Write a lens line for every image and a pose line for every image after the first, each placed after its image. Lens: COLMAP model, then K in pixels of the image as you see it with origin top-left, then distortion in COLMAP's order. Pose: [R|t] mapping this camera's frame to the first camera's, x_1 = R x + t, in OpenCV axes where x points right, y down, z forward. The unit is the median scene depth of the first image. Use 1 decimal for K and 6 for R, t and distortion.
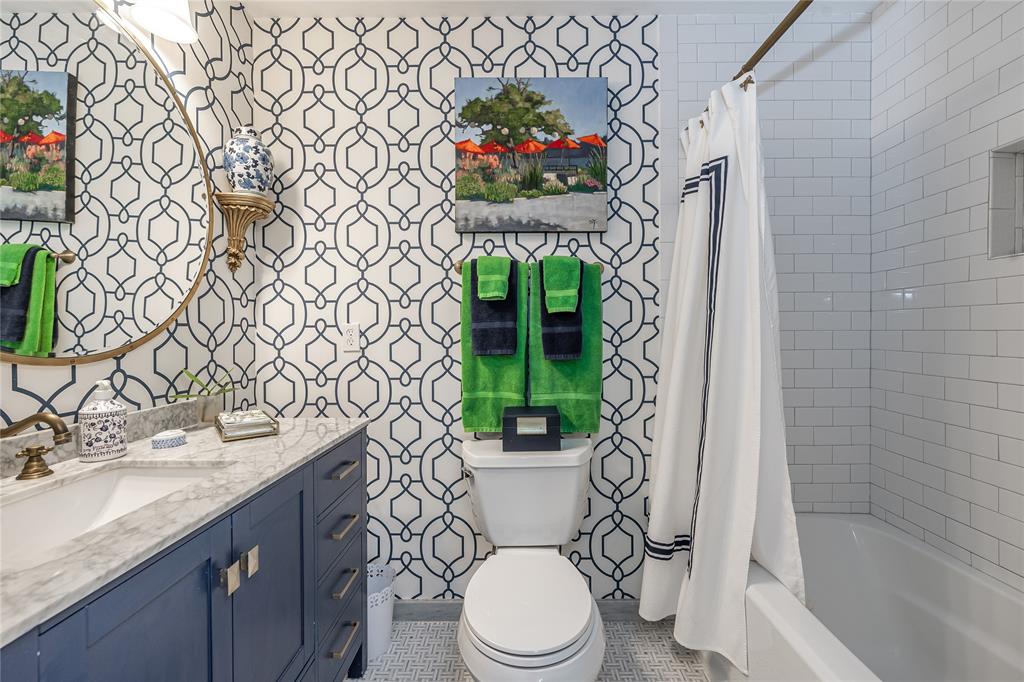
lens RADIAL K [[412.1, 0, 516.3], [0, 412.1, 336.1], [0, 0, 1]] dist [0.001162, 0.000371]
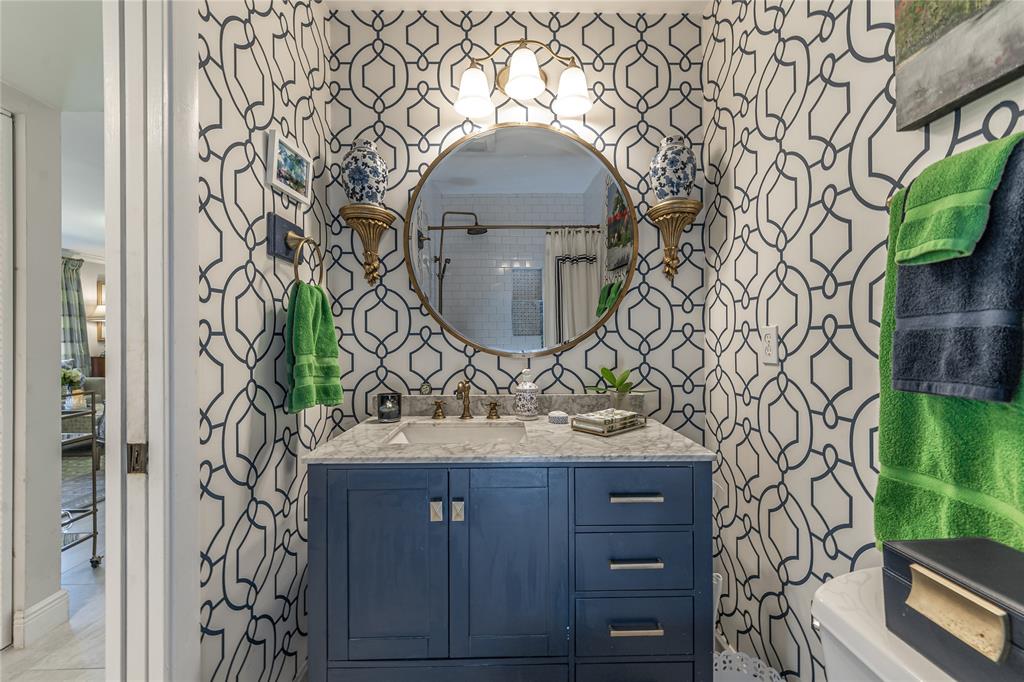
lens RADIAL K [[412.1, 0, 514.8], [0, 412.1, 338.8], [0, 0, 1]] dist [0.001162, 0.000371]
pose [[0.028672, 0.006333, -0.999569, 0.336362], [-0.006310, 0.999961, 0.006155, -0.009656], [0.999569, 0.006131, 0.028710, 0.553965]]
